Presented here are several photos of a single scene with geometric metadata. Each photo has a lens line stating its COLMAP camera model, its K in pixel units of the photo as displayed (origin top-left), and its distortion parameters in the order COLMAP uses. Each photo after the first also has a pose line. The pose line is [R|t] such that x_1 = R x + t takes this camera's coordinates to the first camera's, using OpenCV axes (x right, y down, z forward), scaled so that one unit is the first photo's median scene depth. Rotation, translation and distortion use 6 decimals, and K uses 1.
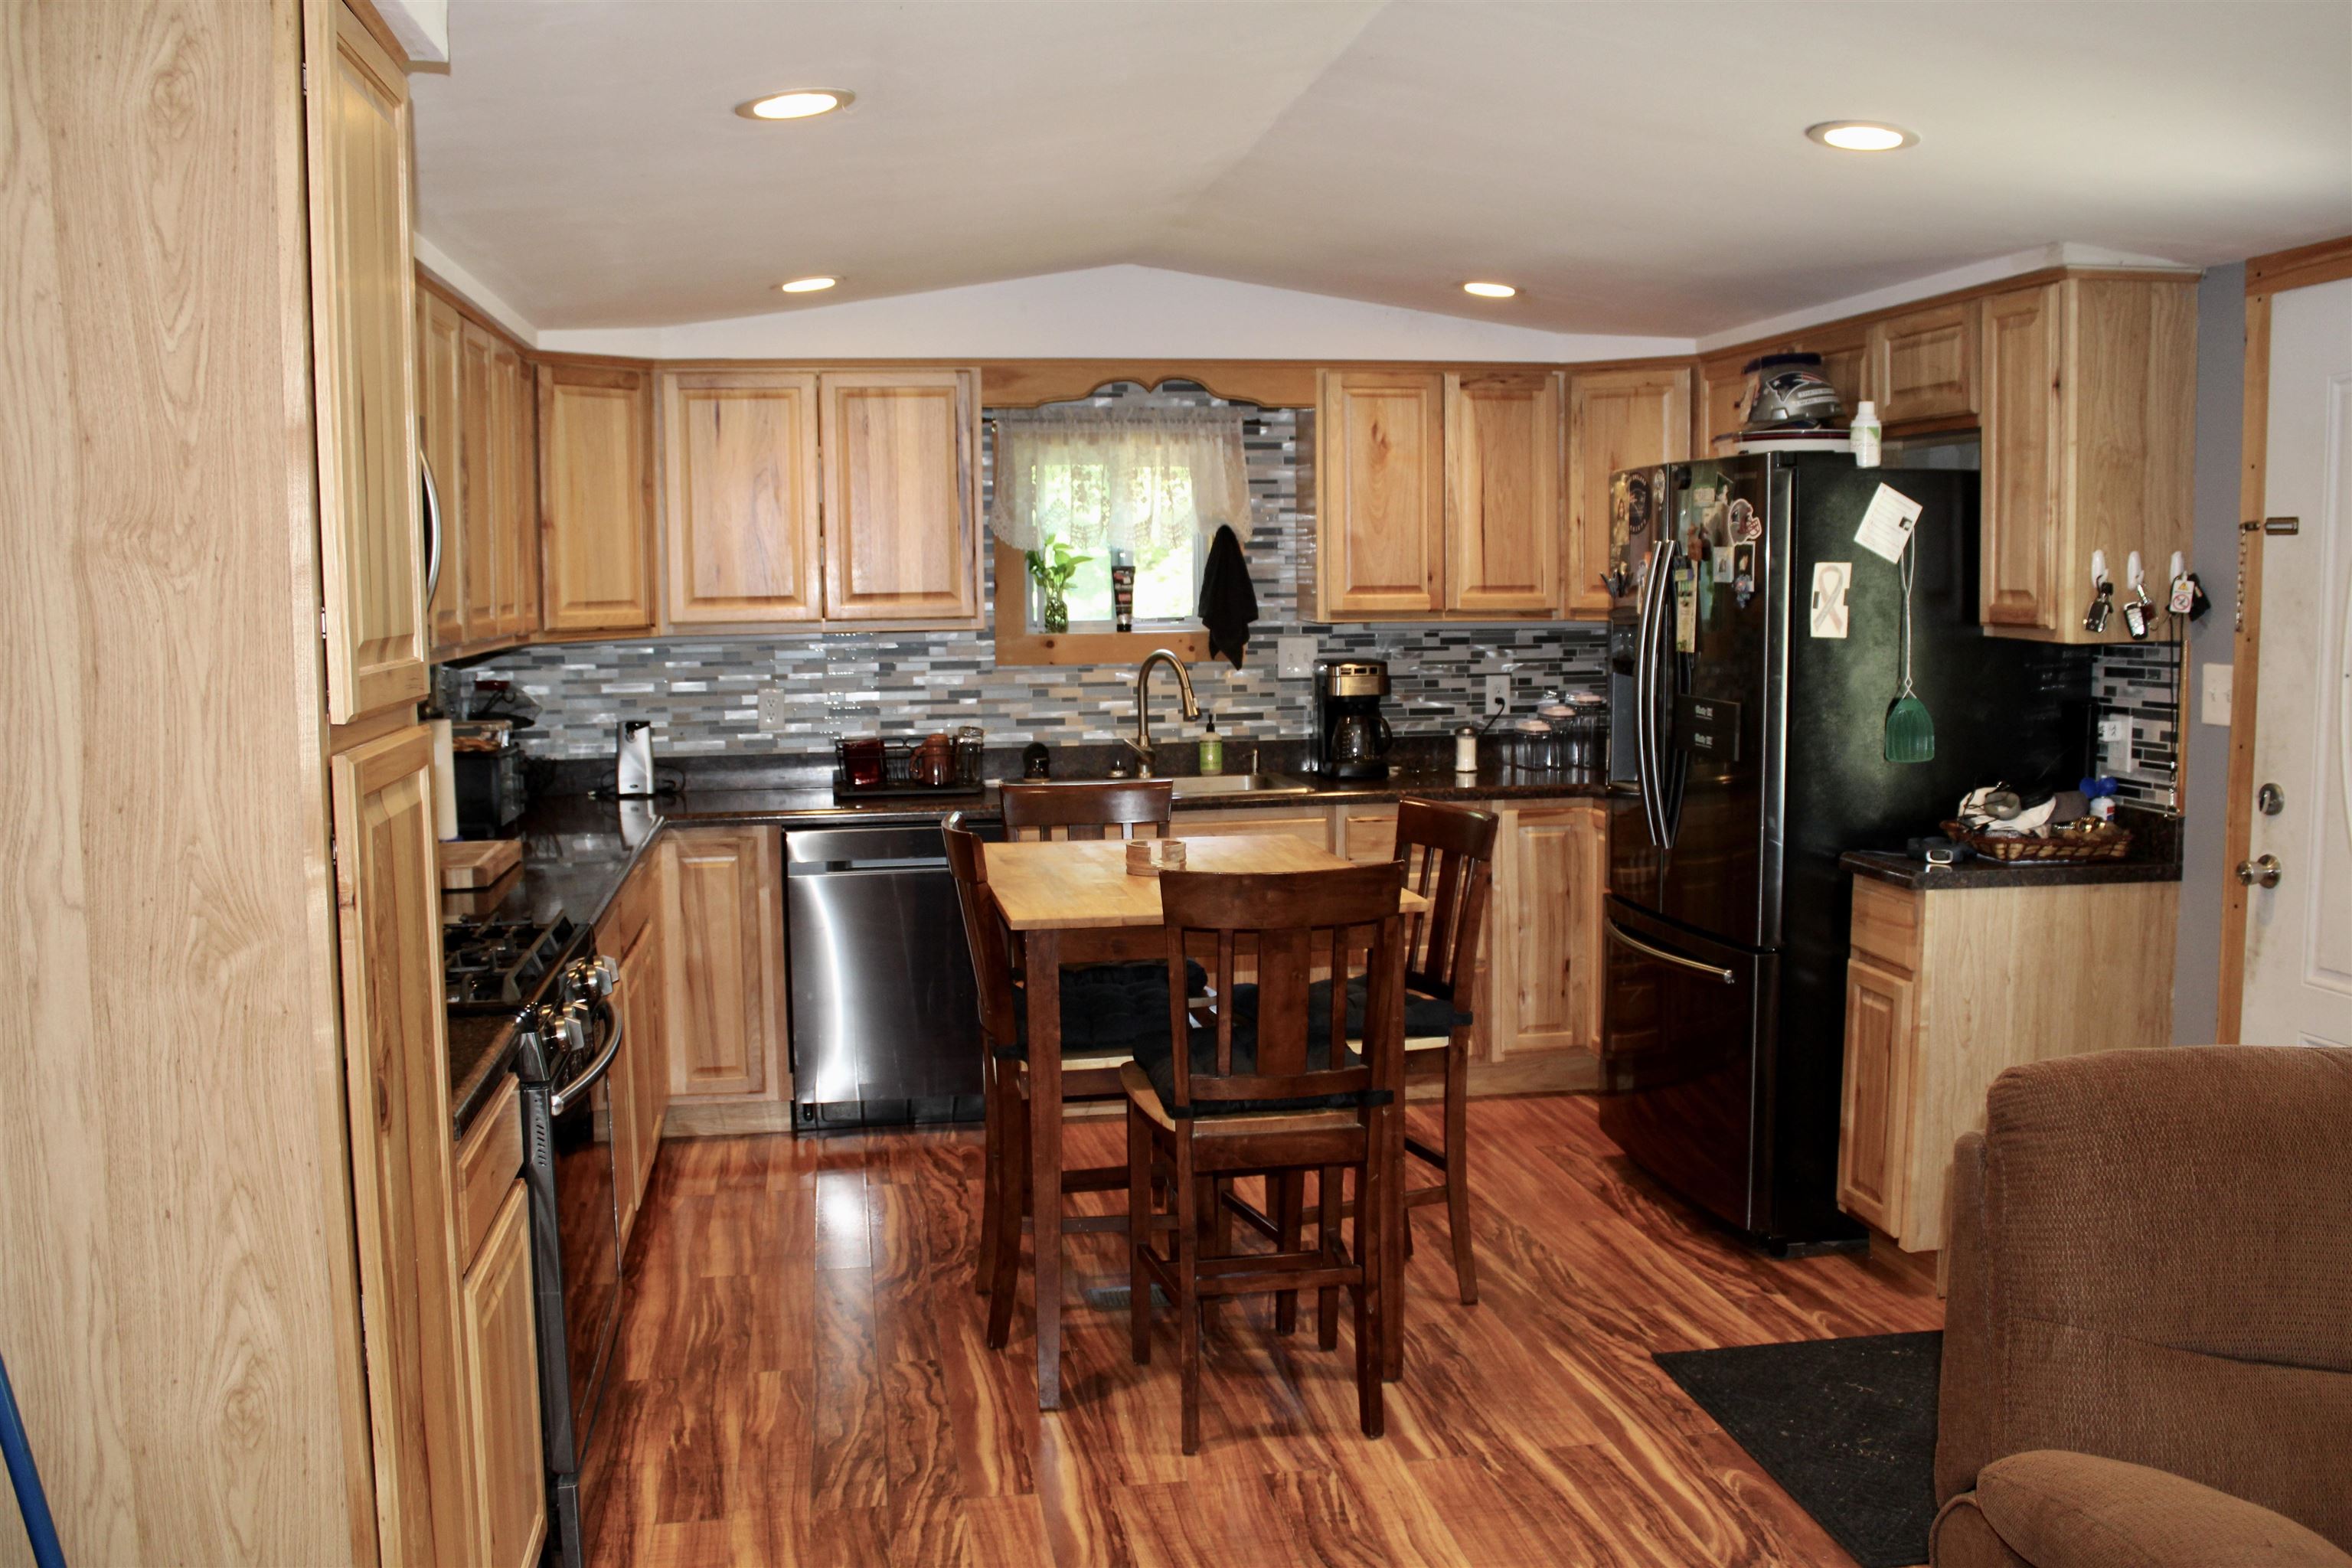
lens RADIAL K [[2132.2, 0, 1176.0], [0, 2132.2, 784.0], [0, 0, 1]] dist [-0.074304, 0.005458]
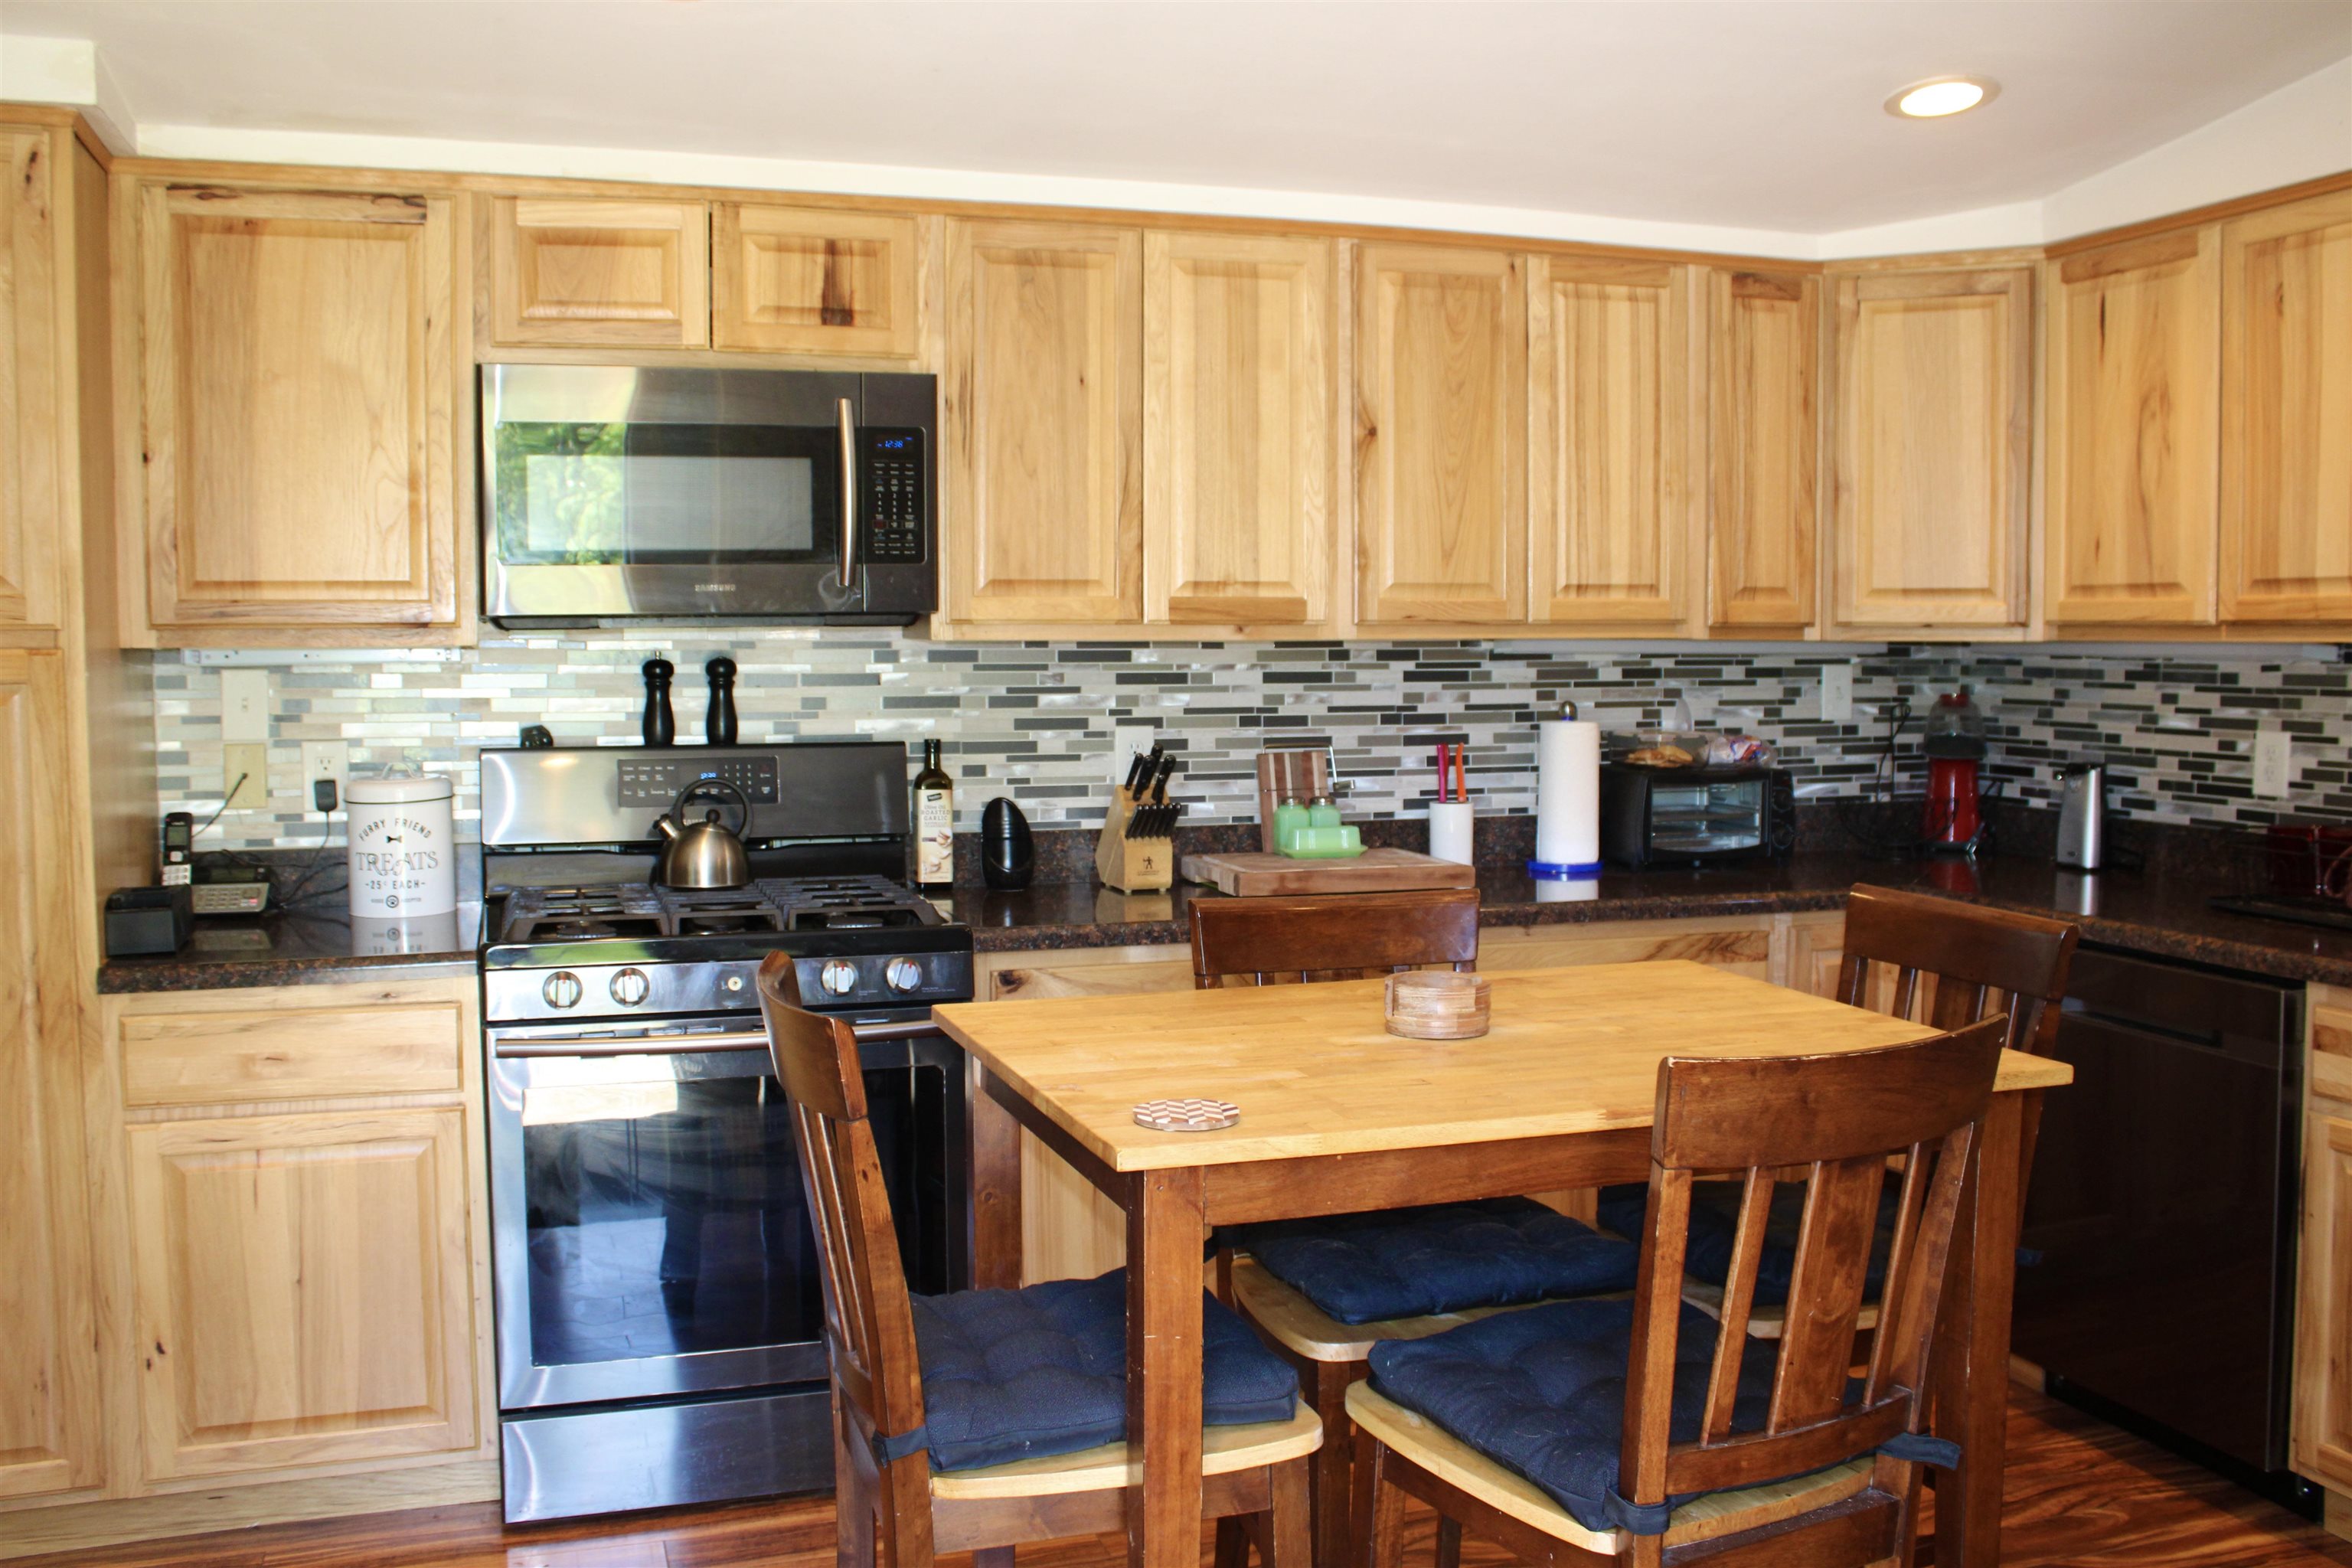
lens RADIAL K [[2132.2, 0, 1176.0], [0, 2132.2, 784.0], [0, 0, 1]] dist [-0.074304, 0.005458]
pose [[0.135781, 0.083943, -0.987176, 0.413487], [-0.094296, 0.992976, 0.071466, -0.046165], [0.986241, 0.083383, 0.142743, 0.634063]]
